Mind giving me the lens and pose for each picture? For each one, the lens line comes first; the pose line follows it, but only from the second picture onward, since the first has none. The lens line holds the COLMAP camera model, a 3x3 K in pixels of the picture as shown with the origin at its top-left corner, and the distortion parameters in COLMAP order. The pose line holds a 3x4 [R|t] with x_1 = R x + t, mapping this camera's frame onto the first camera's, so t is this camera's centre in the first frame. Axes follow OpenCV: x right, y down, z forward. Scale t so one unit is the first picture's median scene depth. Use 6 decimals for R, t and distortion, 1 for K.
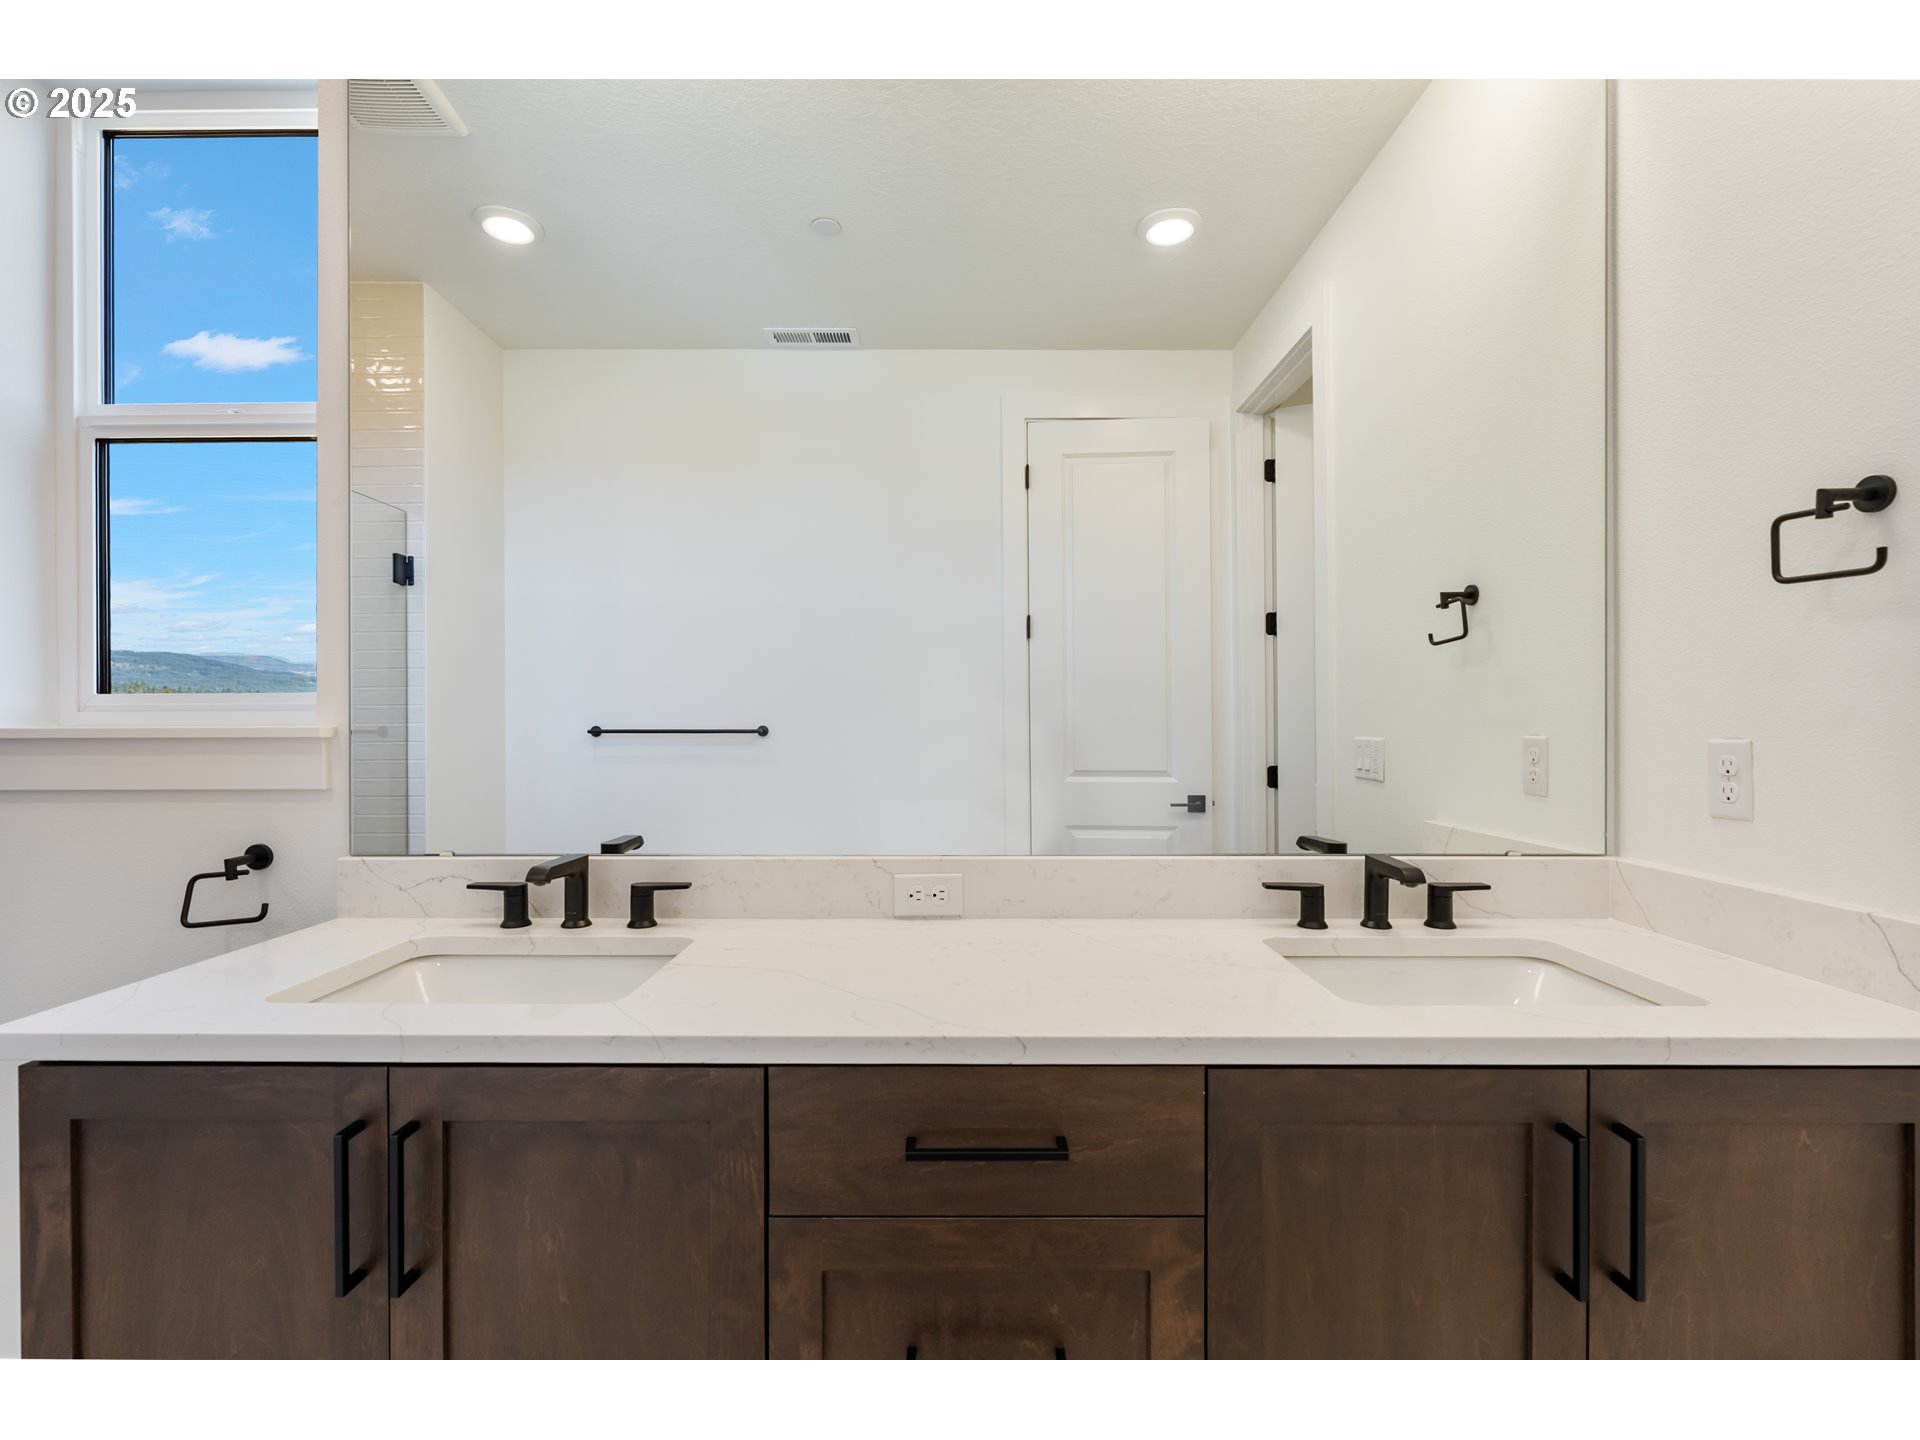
lens RADIAL K [[874.0, 0, 950.0], [0, 874.0, 725.7], [0, 0, 1]] dist [-0.001824, 0.000311]
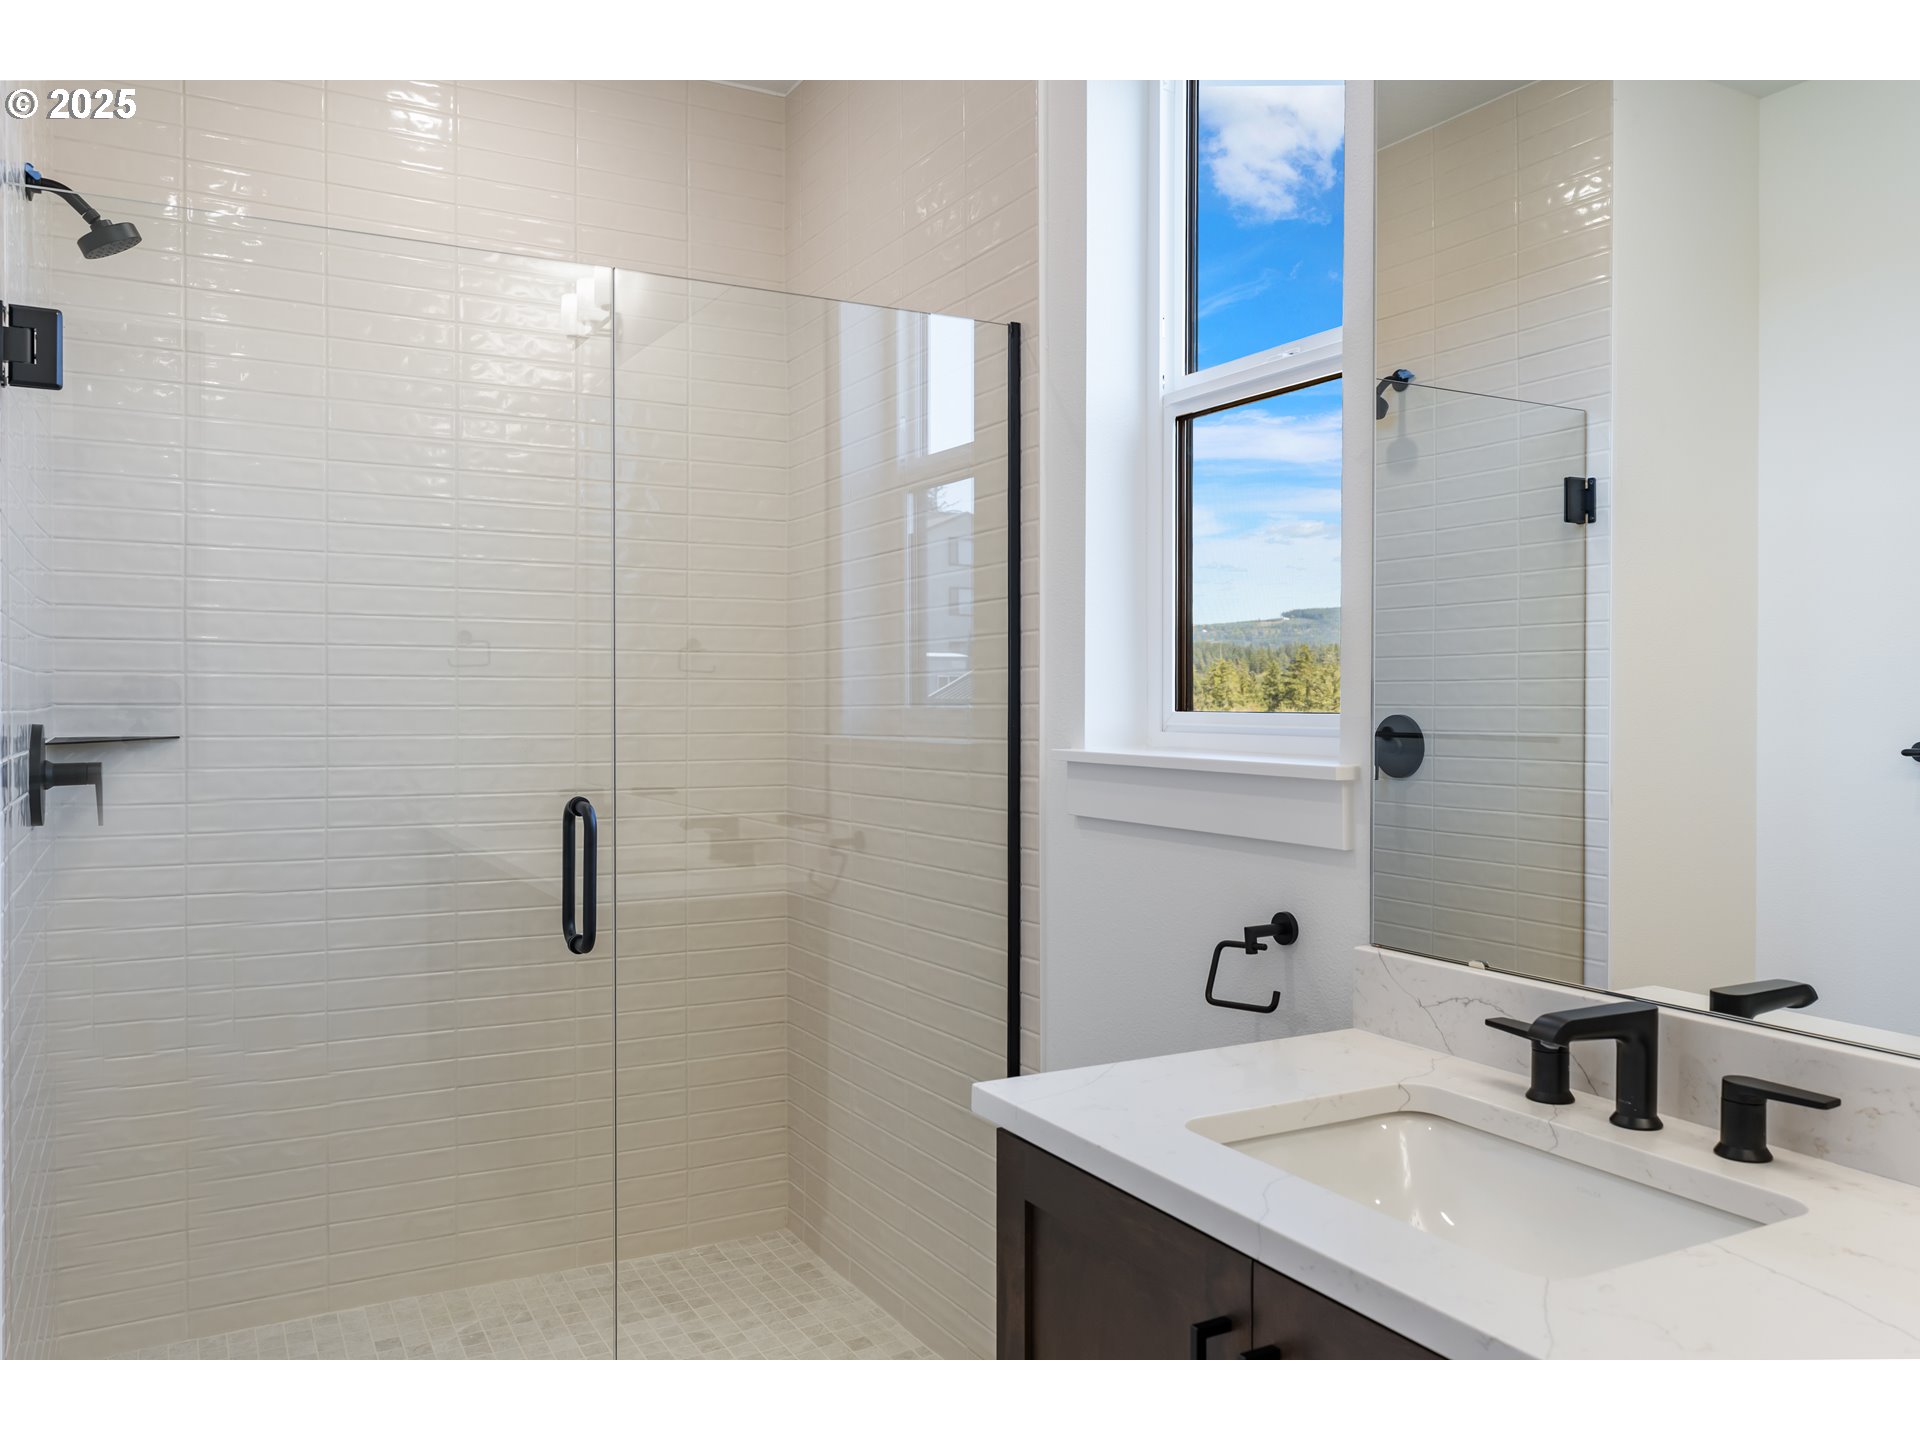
lens RADIAL K [[1447.9, 0, 960.0], [0, 1447.9, 720.0], [0, 0, 1]] dist [0.001054, -0.004921]
pose [[0.487440, 0.018983, -0.872950, 0.191920], [-0.007712, 0.999818, 0.017435, -0.056199], [0.873123, -0.001766, 0.487498, 0.120288]]
